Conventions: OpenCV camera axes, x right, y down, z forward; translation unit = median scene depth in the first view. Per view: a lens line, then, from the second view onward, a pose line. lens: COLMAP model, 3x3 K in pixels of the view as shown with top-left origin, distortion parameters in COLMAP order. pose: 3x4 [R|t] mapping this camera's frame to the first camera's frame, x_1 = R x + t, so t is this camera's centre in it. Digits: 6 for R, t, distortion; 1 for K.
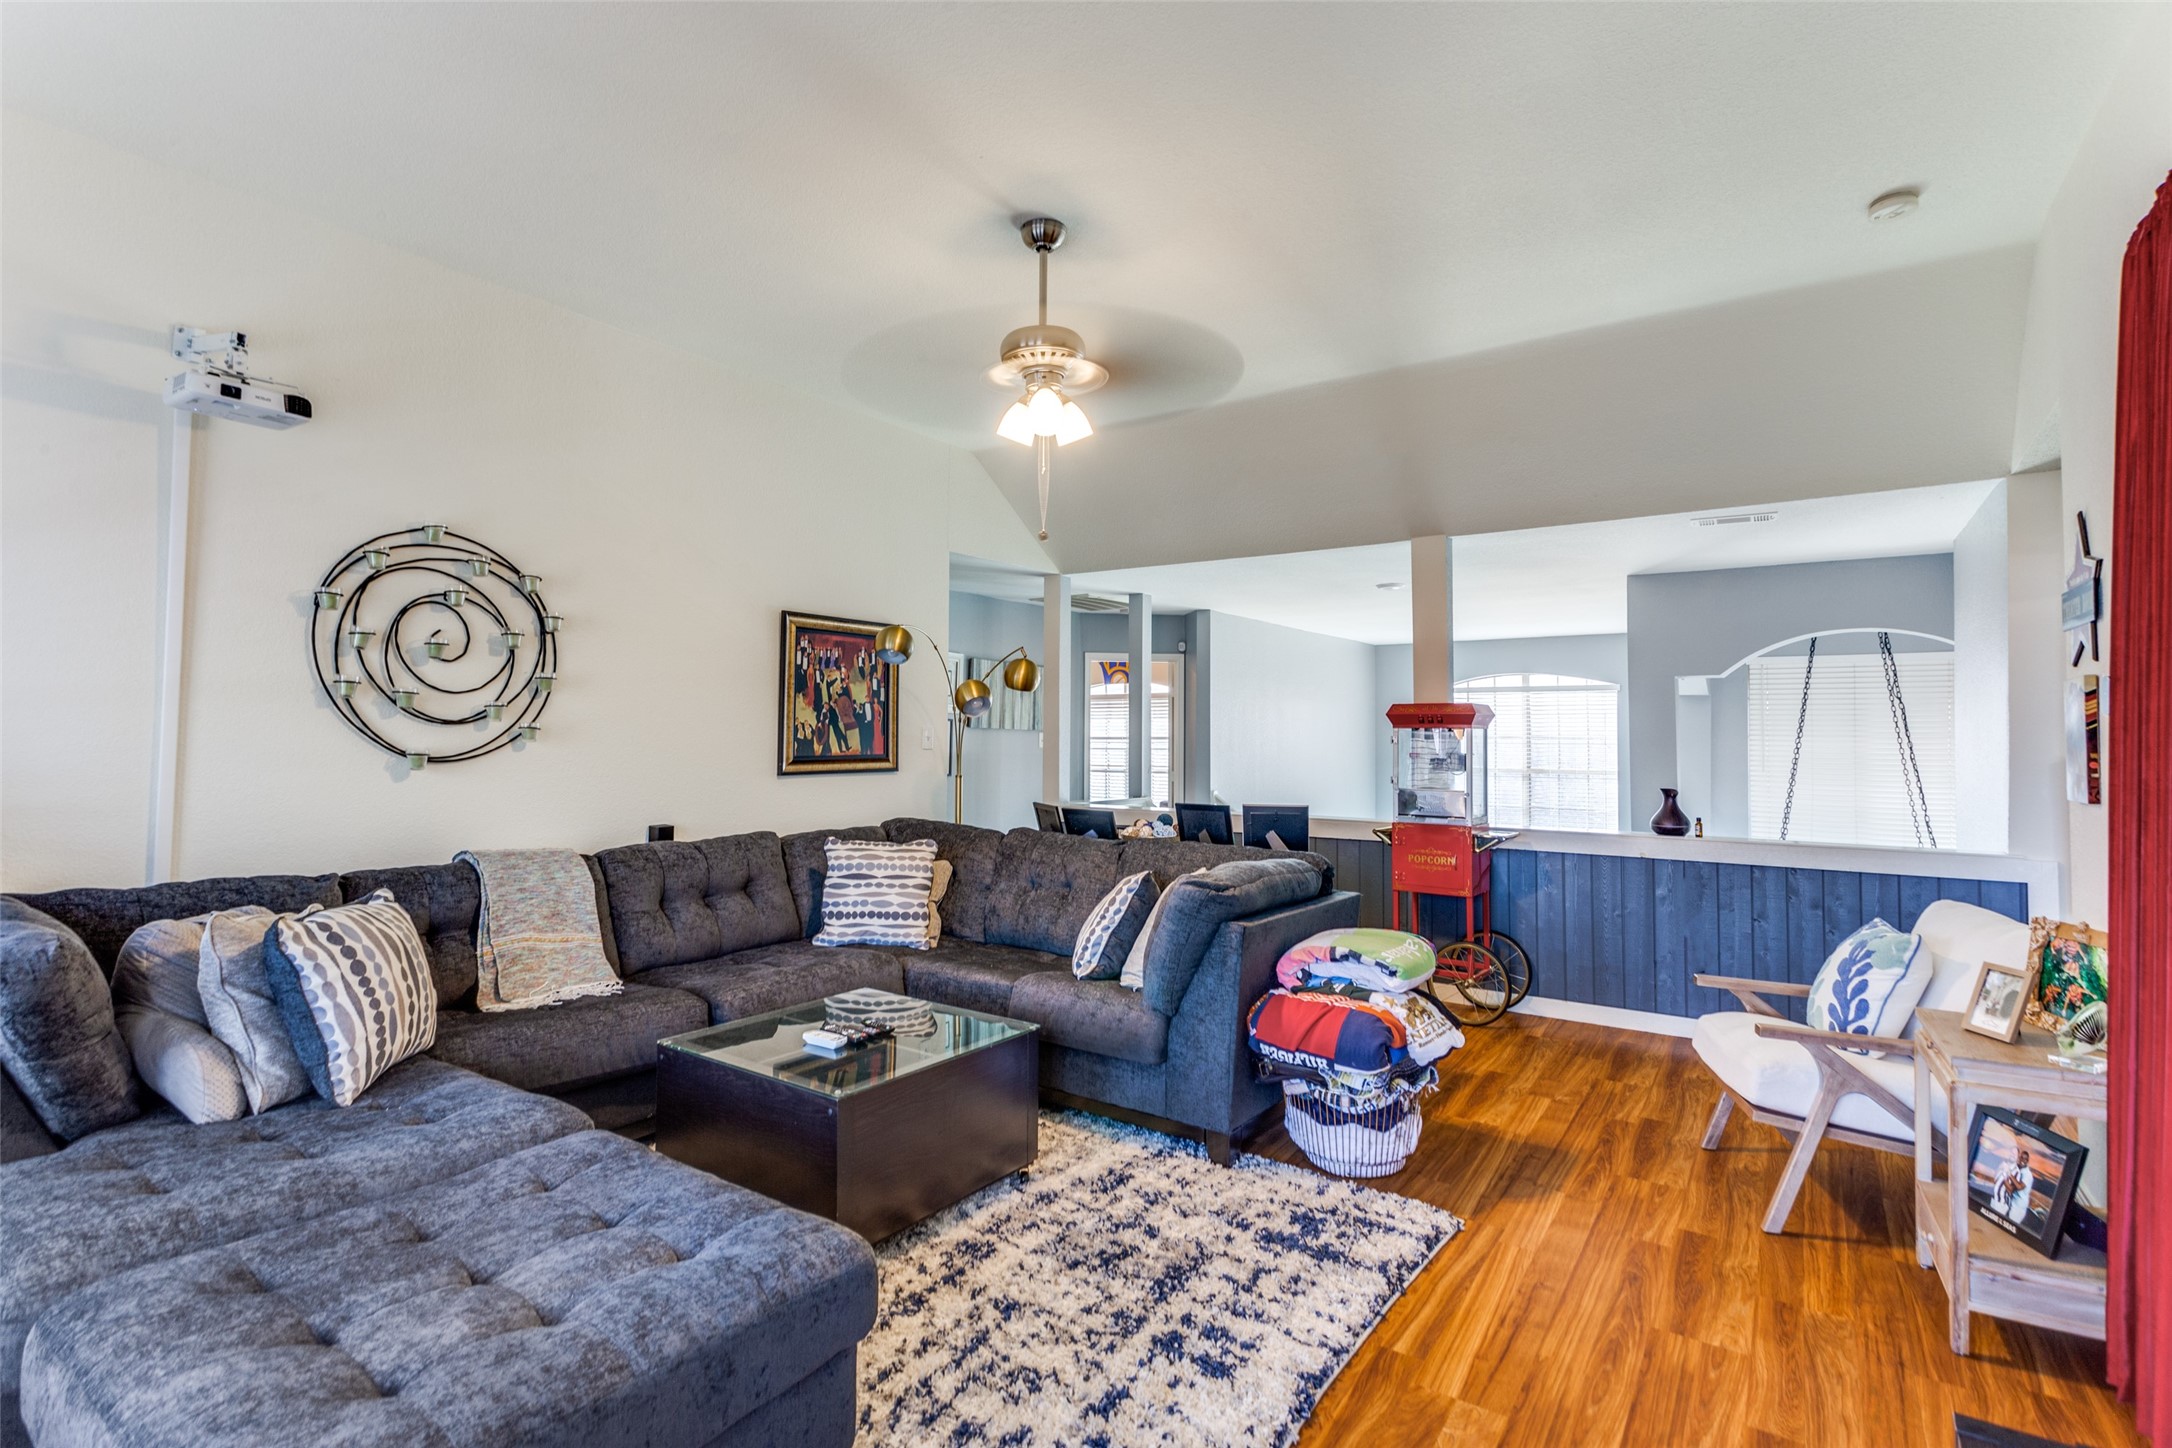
lens RADIAL K [[1035.0, 0, 1077.8], [0, 1035.0, 736.4], [0, 0, 1]] dist [0.002794, 0.000364]
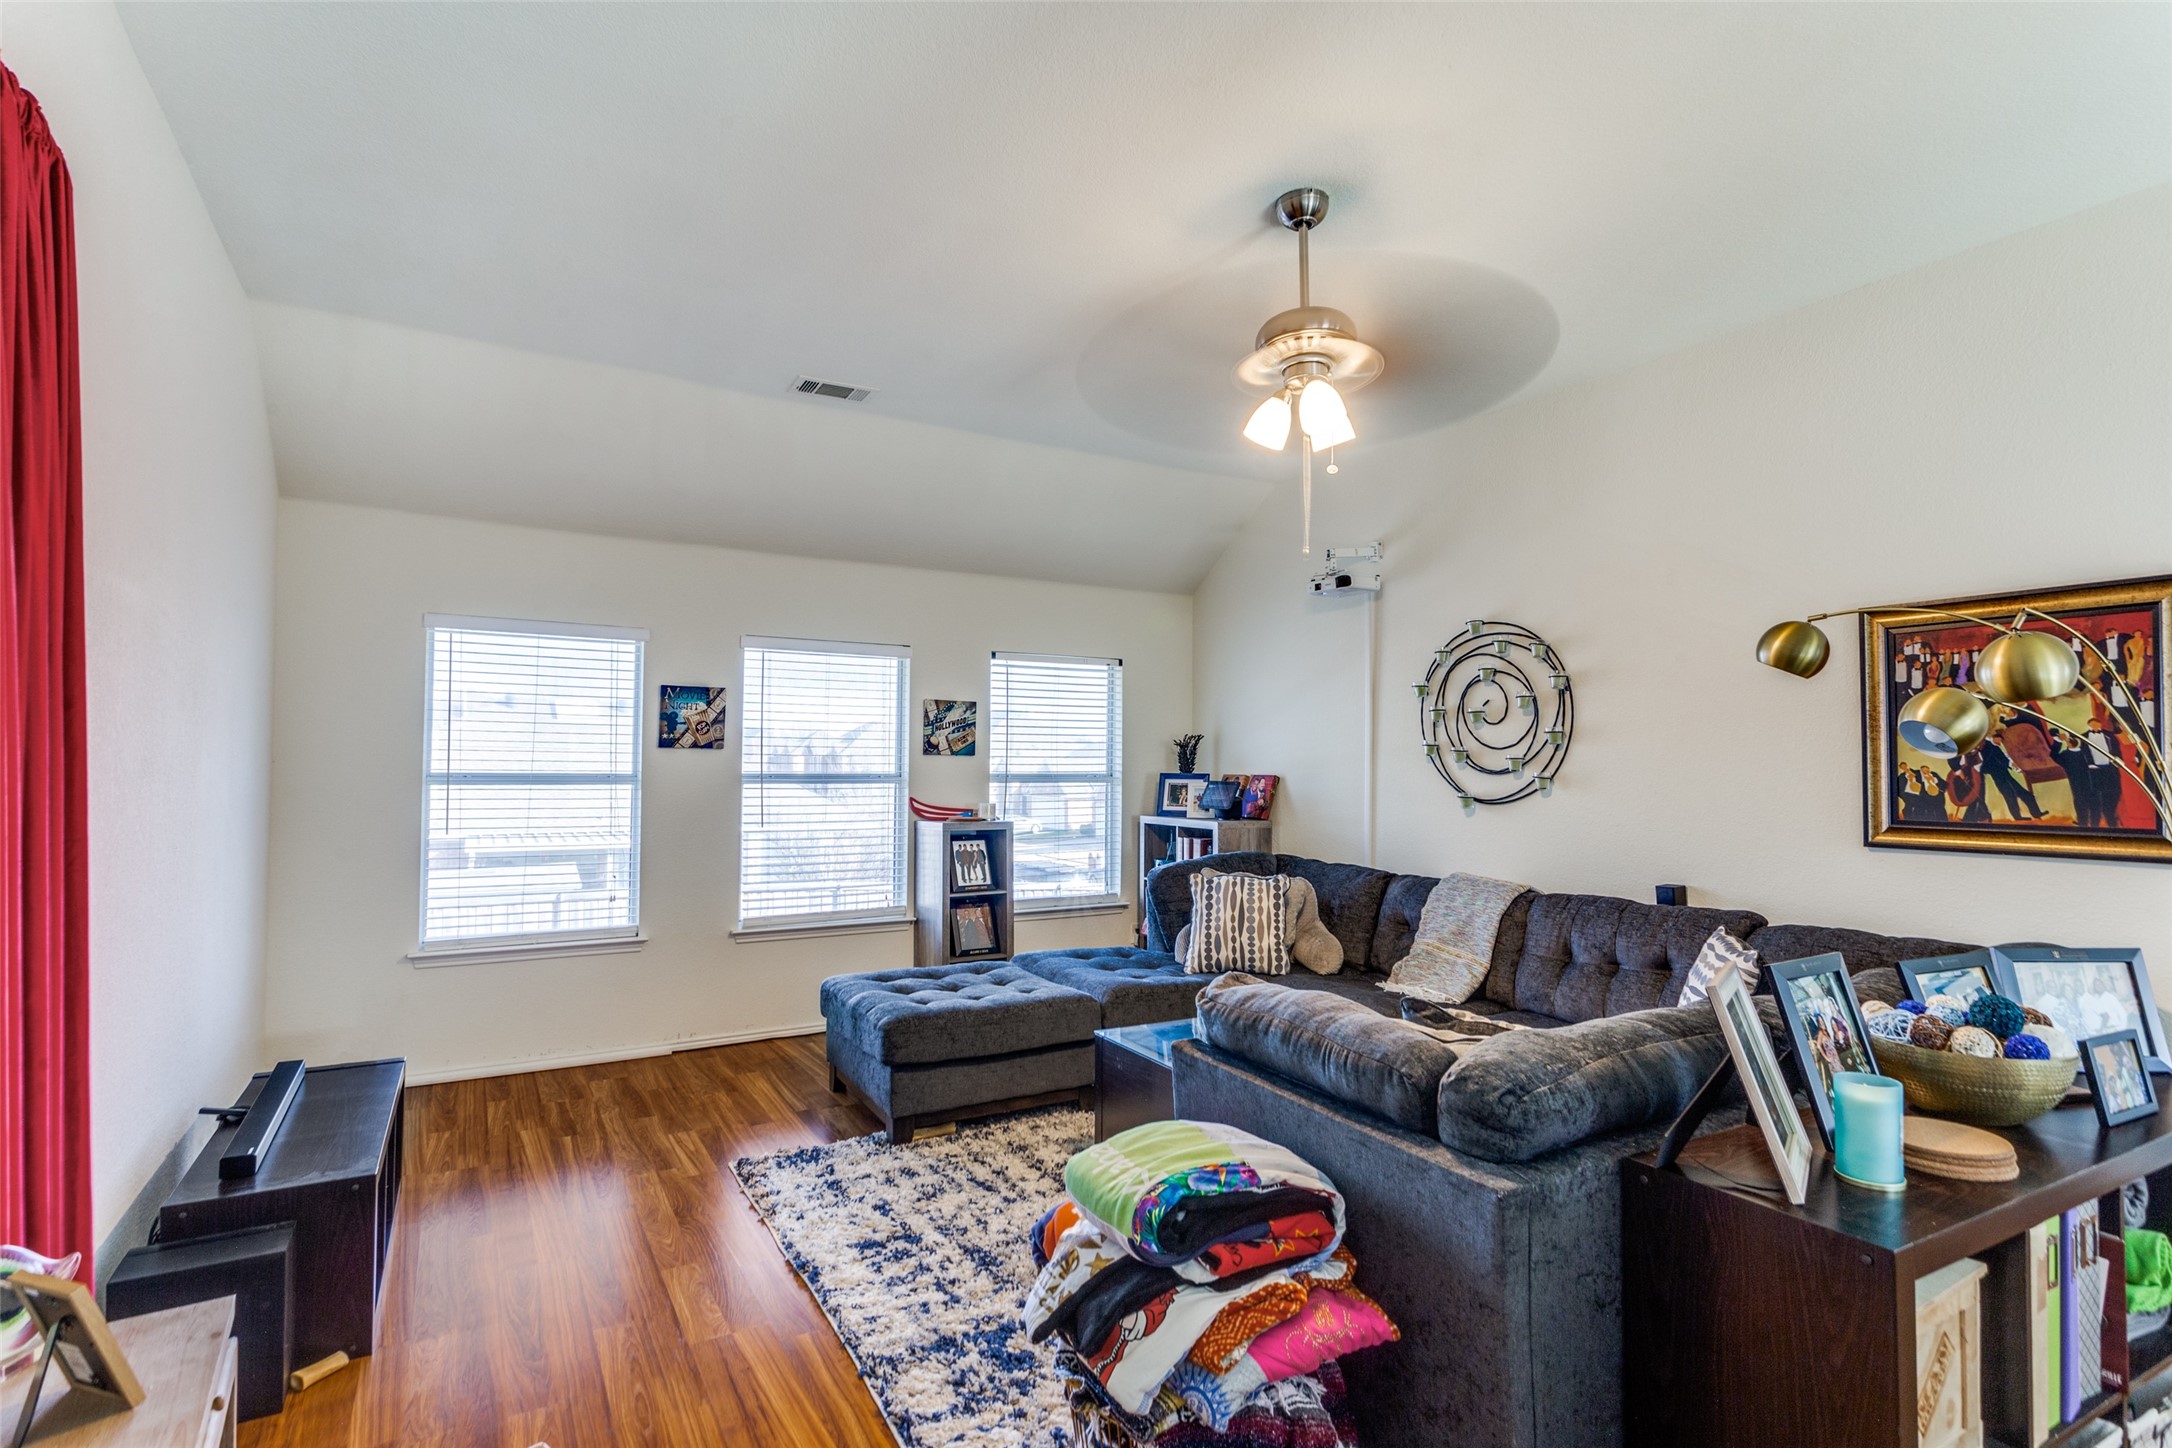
lens RADIAL K [[1035.0, 0, 1077.8], [0, 1035.0, 736.4], [0, 0, 1]] dist [0.002794, 0.000364]
pose [[-0.420533, -0.032562, -0.906693, 0.818667], [-0.006289, 0.999436, -0.032976, -0.014075], [0.907255, -0.008165, -0.420501, 1.168303]]
